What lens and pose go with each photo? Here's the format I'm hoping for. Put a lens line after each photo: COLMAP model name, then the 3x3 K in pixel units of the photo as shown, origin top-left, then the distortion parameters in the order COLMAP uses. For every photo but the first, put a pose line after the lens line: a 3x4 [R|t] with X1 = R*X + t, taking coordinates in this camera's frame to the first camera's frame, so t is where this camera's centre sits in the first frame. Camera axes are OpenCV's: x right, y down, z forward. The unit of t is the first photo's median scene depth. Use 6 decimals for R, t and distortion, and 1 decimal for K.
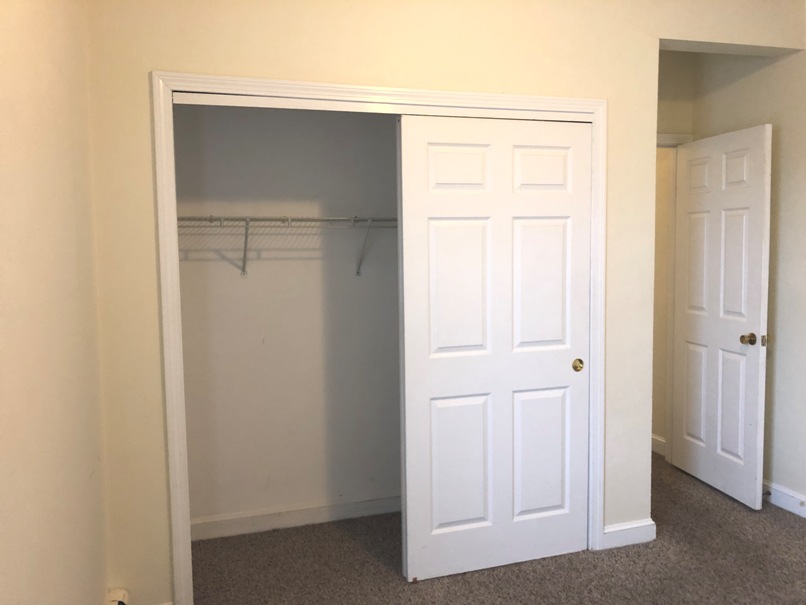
lens RADIAL K [[665.6, 0, 407.2], [0, 665.6, 304.0], [0, 0, 1]] dist [0.035661, -0.044278]
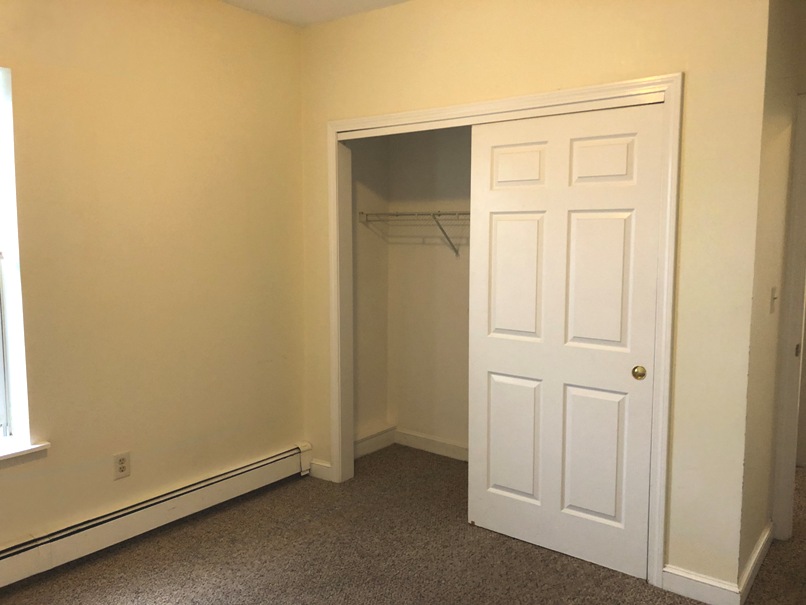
lens RADIAL K [[665.6, 0, 430.4], [0, 665.6, 303.6], [0, 0, 1]] dist [0.035661, -0.044278]
pose [[0.566333, 0.105885, -0.817346, 0.830605], [-0.090014, 0.993727, 0.066365, -0.036801], [0.819246, 0.035988, 0.572312, 0.243165]]
